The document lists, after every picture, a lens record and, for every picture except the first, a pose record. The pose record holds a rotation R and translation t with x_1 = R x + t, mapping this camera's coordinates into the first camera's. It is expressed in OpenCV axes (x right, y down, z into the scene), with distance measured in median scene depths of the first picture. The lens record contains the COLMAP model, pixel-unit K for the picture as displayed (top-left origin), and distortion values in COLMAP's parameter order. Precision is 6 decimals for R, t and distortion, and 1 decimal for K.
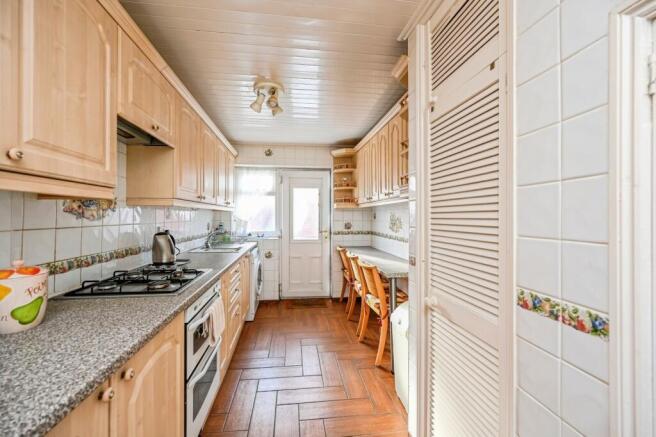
lens RADIAL K [[272.2, 0, 325.5], [0, 272.2, 215.6], [0, 0, 1]] dist [-0.003550, 0.000194]
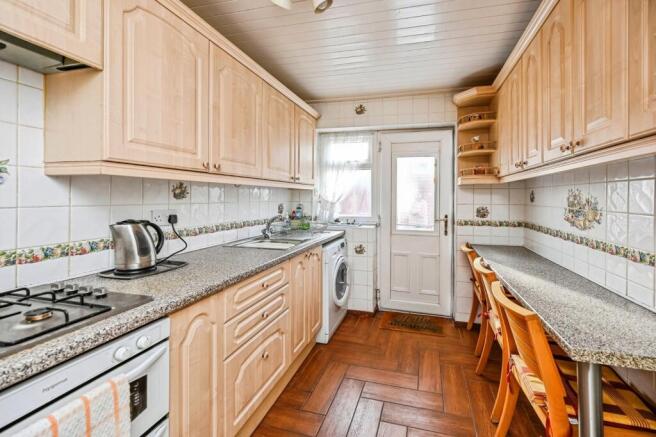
lens RADIAL K [[272.2, 0, 344.6], [0, 272.2, 197.5], [0, 0, 1]] dist [-0.003550, 0.000194]
pose [[0.911902, 0.005883, -0.410366, 0.053316], [-0.005142, 0.999983, 0.002910, 0.002967], [0.410376, -0.000544, 0.911916, 0.307858]]
